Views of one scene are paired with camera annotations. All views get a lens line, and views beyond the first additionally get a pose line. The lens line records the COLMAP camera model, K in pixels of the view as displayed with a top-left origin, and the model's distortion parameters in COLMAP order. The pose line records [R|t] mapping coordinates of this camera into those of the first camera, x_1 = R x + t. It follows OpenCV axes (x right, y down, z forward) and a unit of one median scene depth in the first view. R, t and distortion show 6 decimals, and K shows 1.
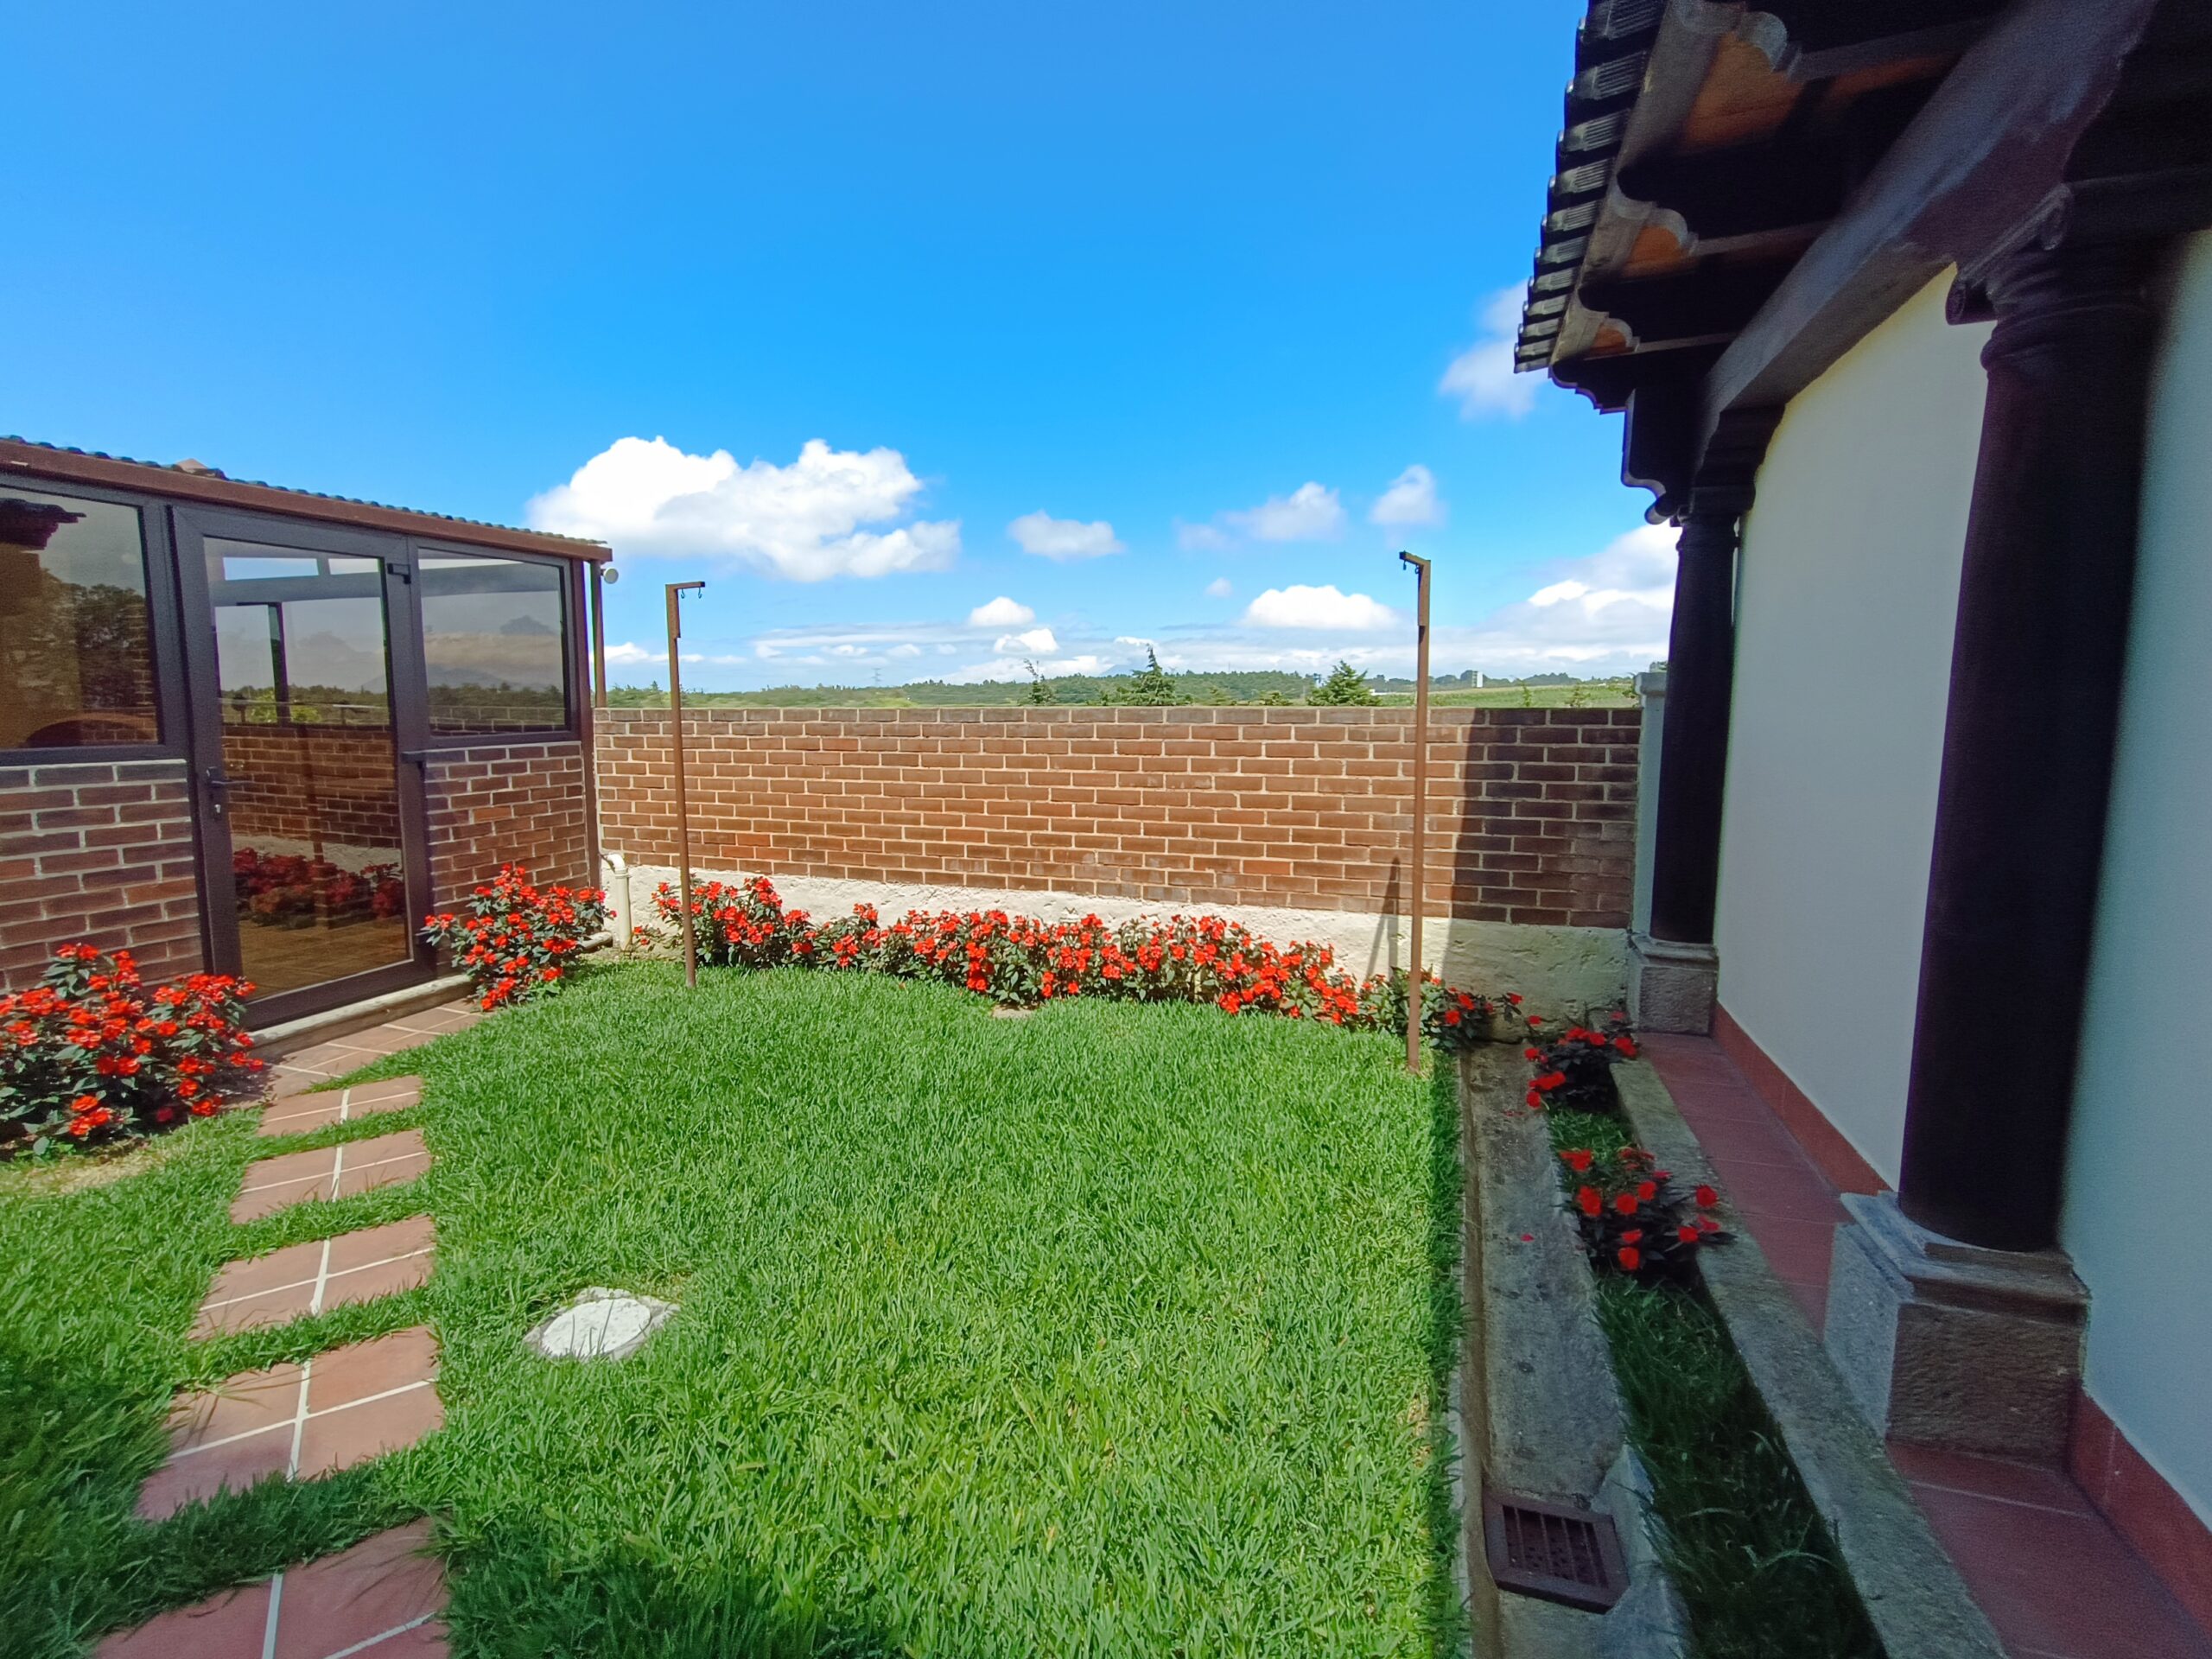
lens RADIAL K [[1019.4, 0, 1110.1], [0, 1019.4, 811.8], [0, 0, 1]] dist [-0.004481, -0.000391]
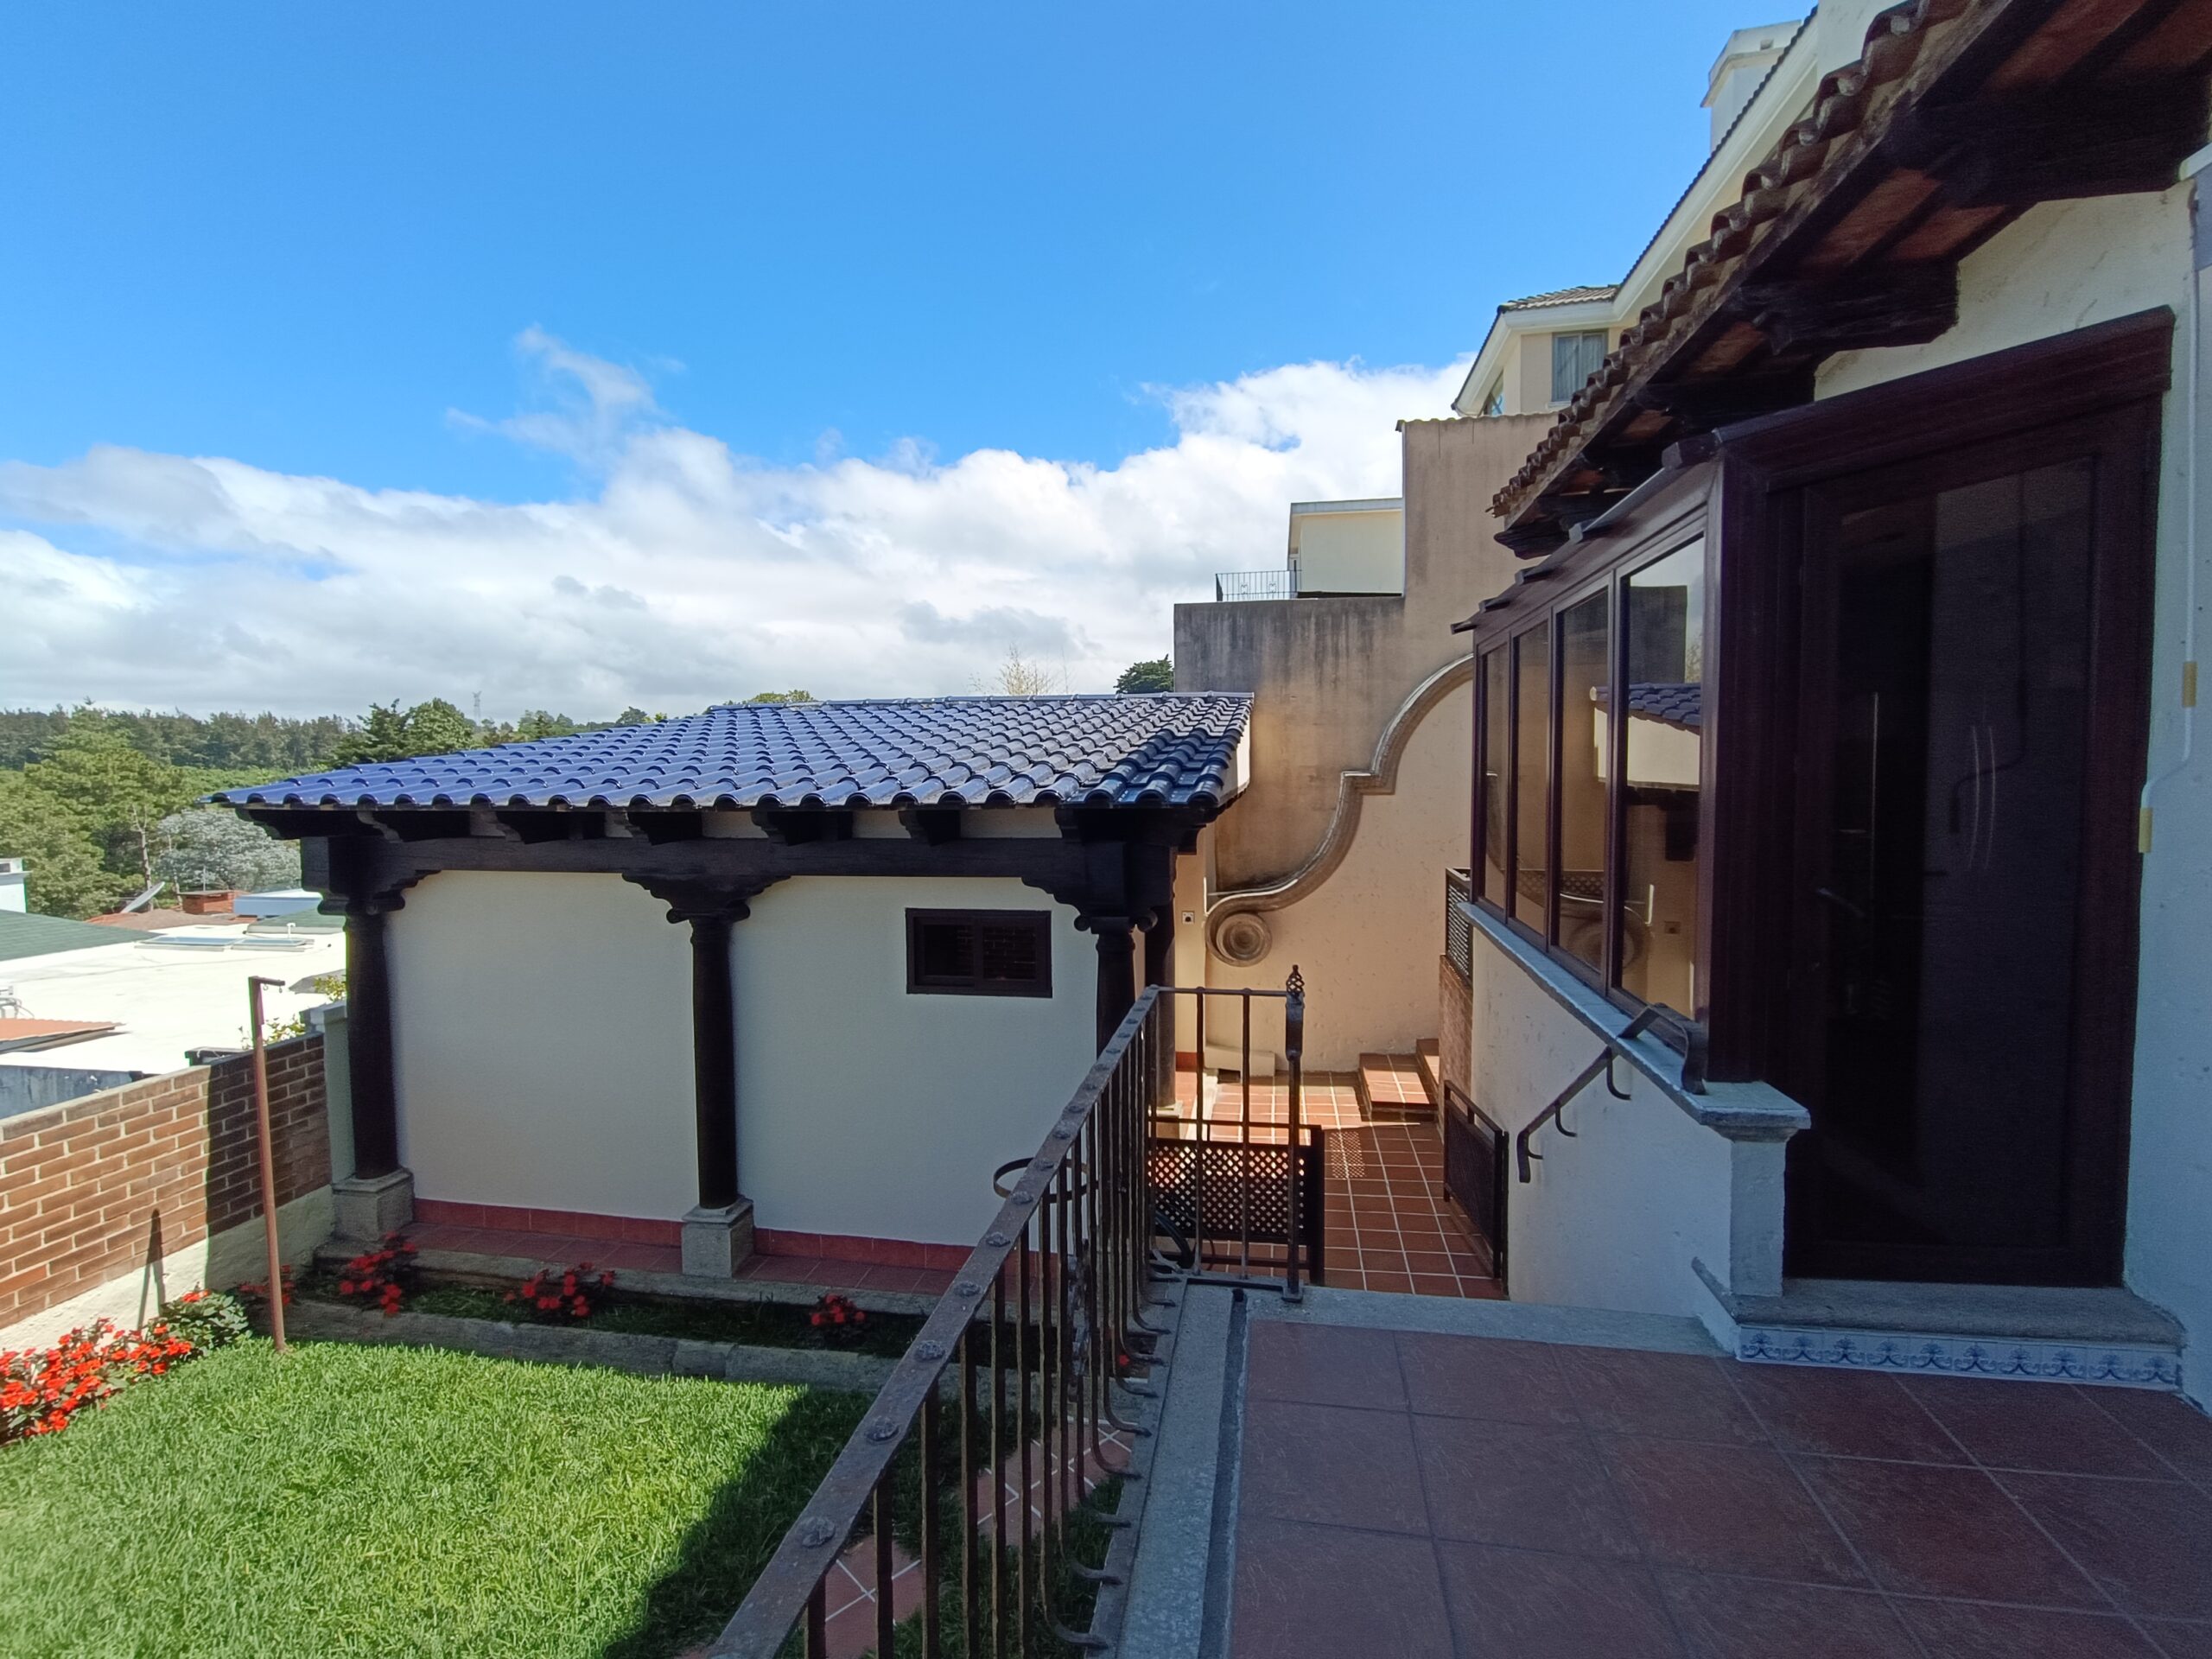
lens RADIAL K [[1019.4, 0, 1113.0], [0, 1019.4, 821.7], [0, 0, 1]] dist [-0.004481, -0.000391]
pose [[-0.143119, -0.066585, 0.987463, -0.980336], [0.109461, 0.990548, 0.082658, -0.368344], [-0.983634, 0.119918, -0.134478, 0.036018]]
